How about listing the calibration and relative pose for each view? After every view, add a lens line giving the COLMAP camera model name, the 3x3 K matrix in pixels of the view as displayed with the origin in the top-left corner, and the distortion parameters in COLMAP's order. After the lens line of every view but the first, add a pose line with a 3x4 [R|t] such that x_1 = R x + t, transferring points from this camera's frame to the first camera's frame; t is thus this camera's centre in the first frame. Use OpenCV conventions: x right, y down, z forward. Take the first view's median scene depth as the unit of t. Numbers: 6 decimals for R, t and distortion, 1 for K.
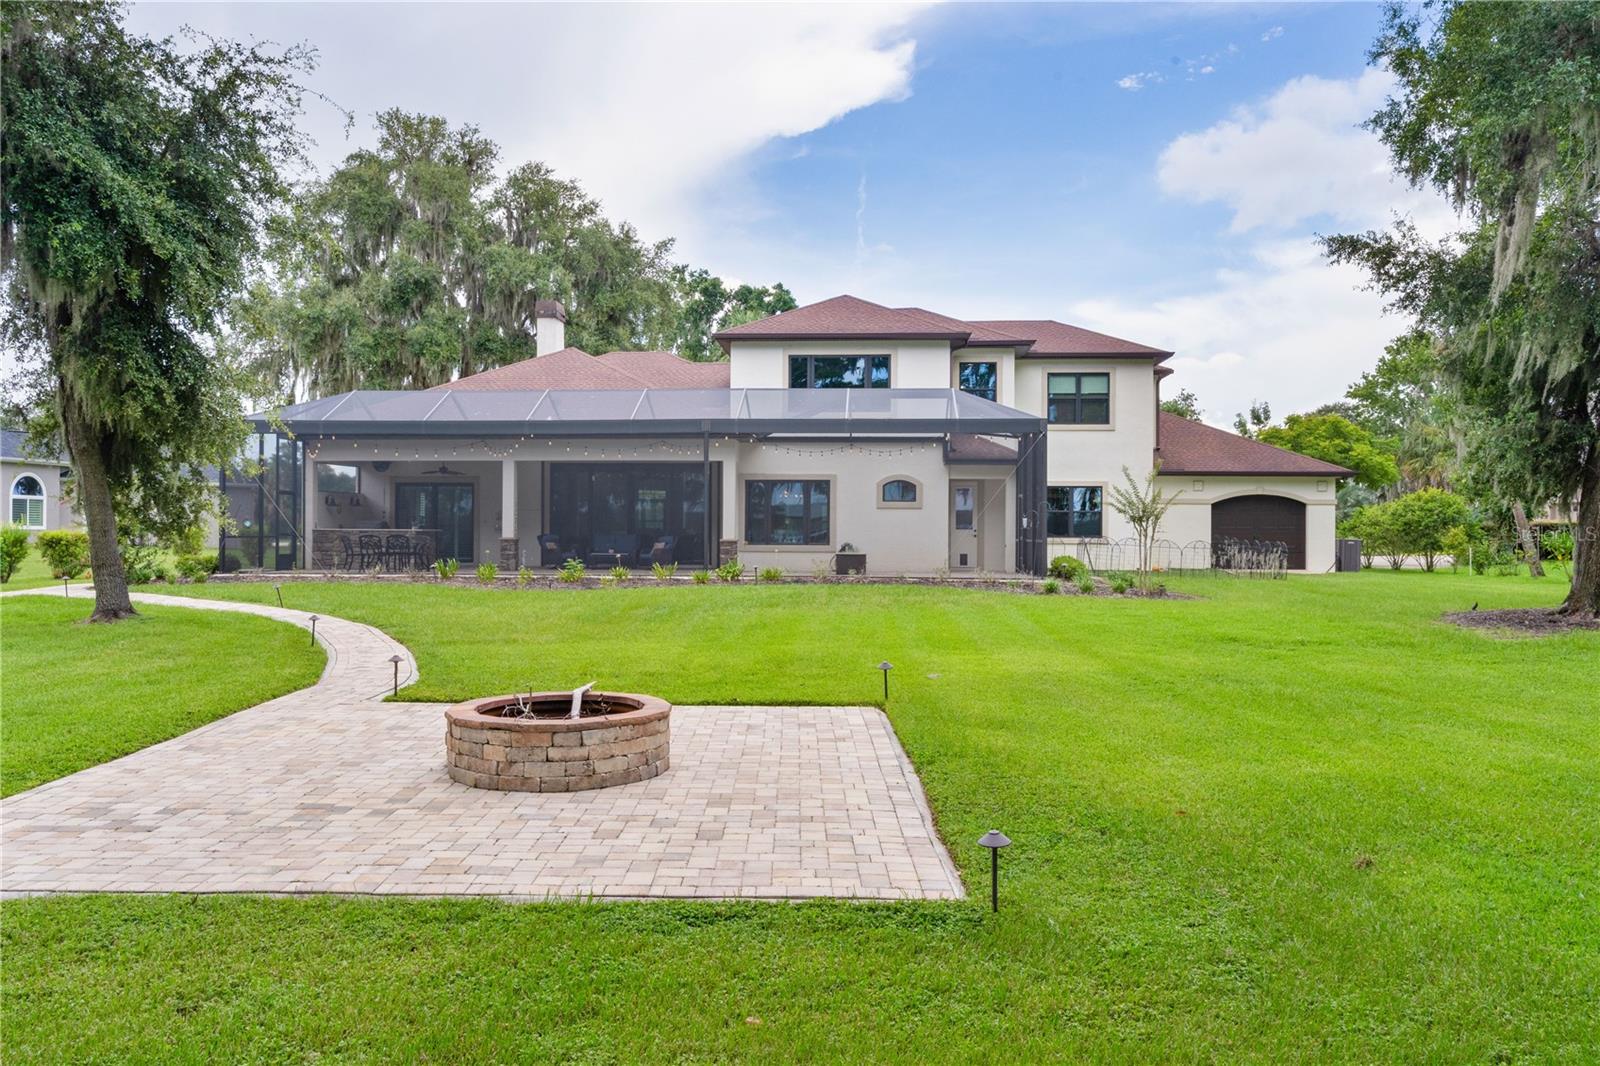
lens RADIAL K [[1228.4, 0, 800.2], [0, 1228.4, 524.4], [0, 0, 1]] dist [-0.000324, -0.003649]
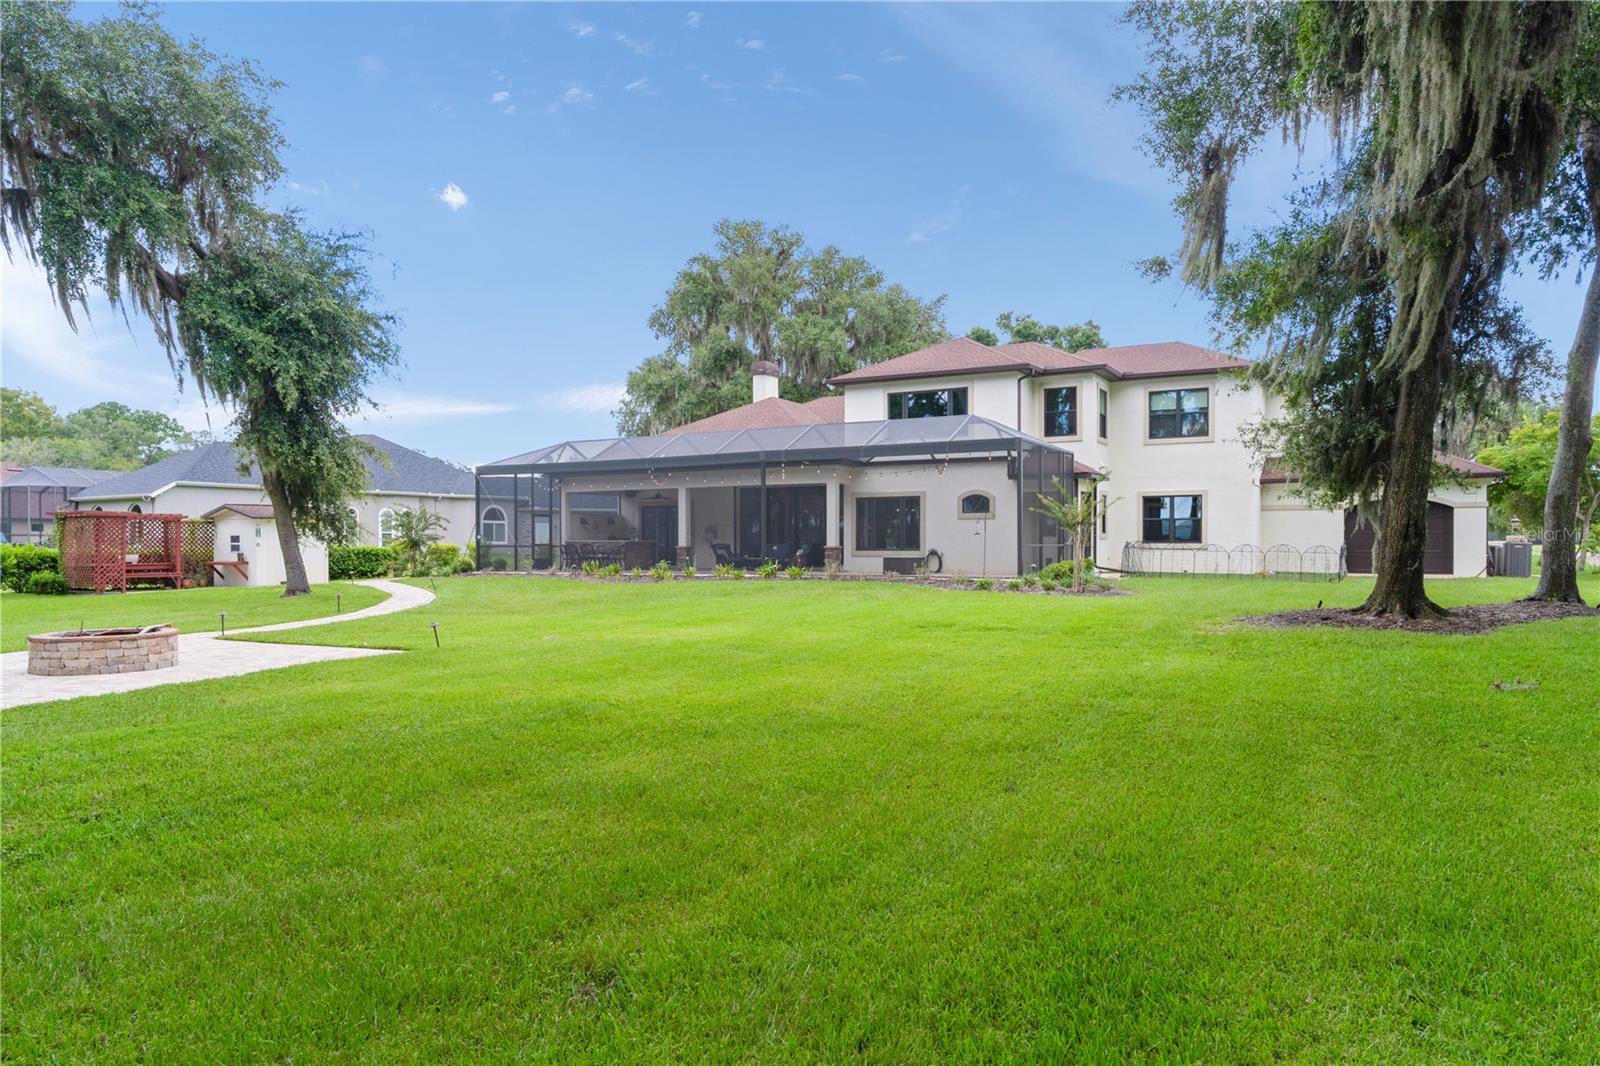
lens RADIAL K [[1069.1, 0, 799.7], [0, 1069.1, 545.8], [0, 0, 1]] dist [-0.012404, 0.000066]
pose [[0.902884, -0.006795, -0.429831, 0.362561], [0.009455, 0.999947, 0.004053, 0.007077], [0.429781, -0.007724, 0.902900, 0.013984]]
